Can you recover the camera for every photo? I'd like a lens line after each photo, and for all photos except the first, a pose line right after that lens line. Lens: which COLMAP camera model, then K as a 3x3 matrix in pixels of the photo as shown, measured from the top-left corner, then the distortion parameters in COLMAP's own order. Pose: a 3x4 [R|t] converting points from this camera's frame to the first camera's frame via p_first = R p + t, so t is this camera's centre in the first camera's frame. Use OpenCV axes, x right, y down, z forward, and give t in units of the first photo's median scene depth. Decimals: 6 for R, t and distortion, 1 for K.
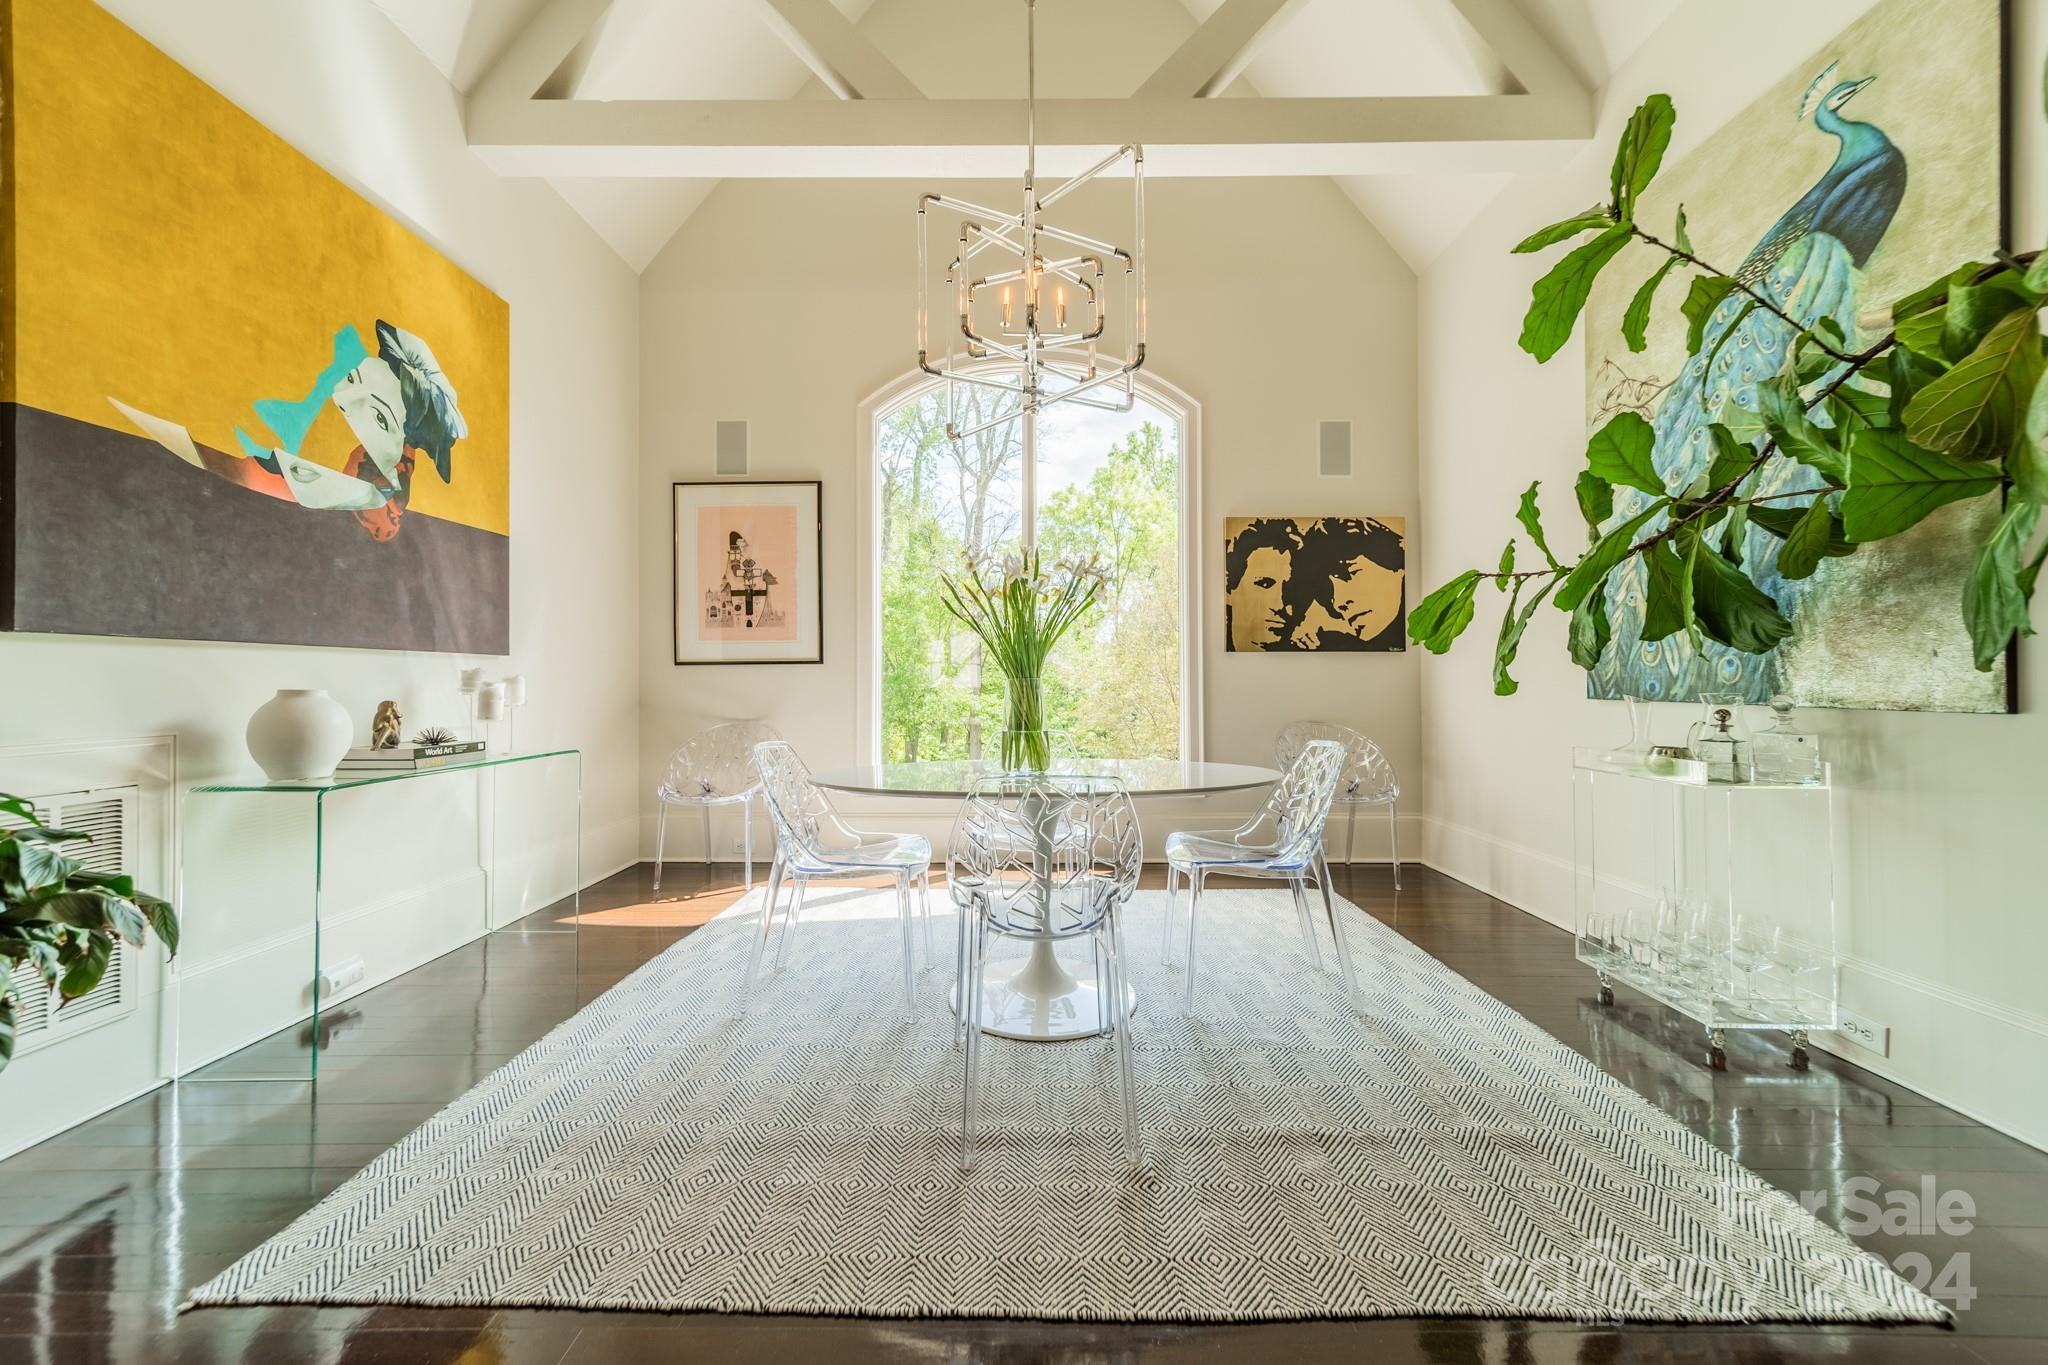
lens RADIAL K [[722.3, 0, 1023.7], [0, 722.3, 680.2], [0, 0, 1]] dist [0.007496, -0.000059]
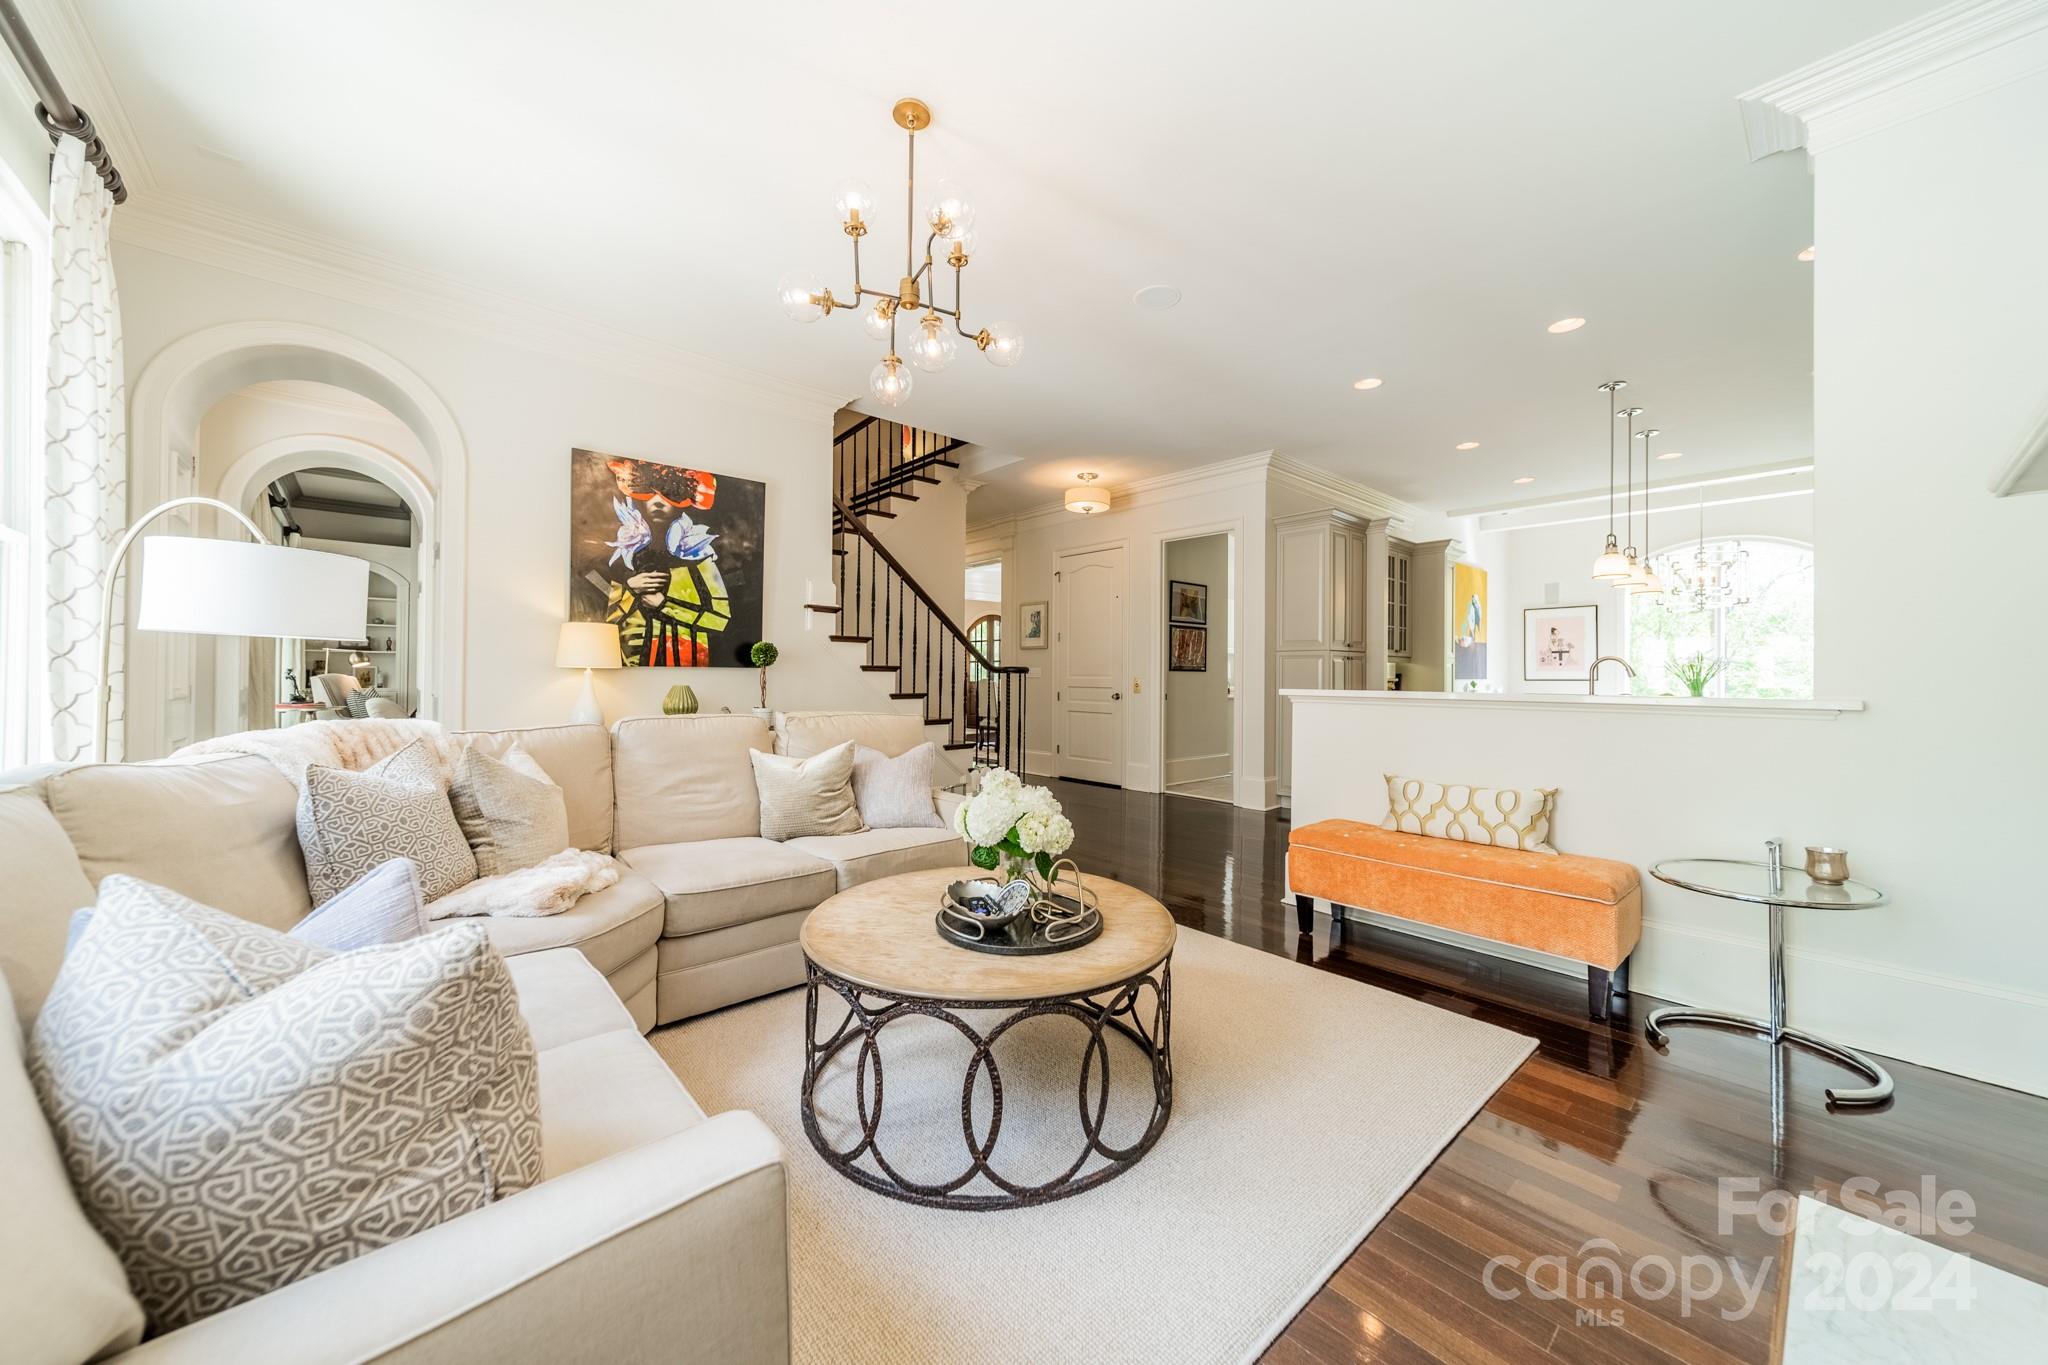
lens RADIAL K [[722.3, 0, 1019.7], [0, 722.3, 670.1], [0, 0, 1]] dist [0.007496, -0.000059]
pose [[0.663612, 0.002520, -0.748073, 0.250193], [-0.005148, 0.999986, -0.001199, -0.045834], [0.748059, 0.004646, 0.663616, -2.039526]]
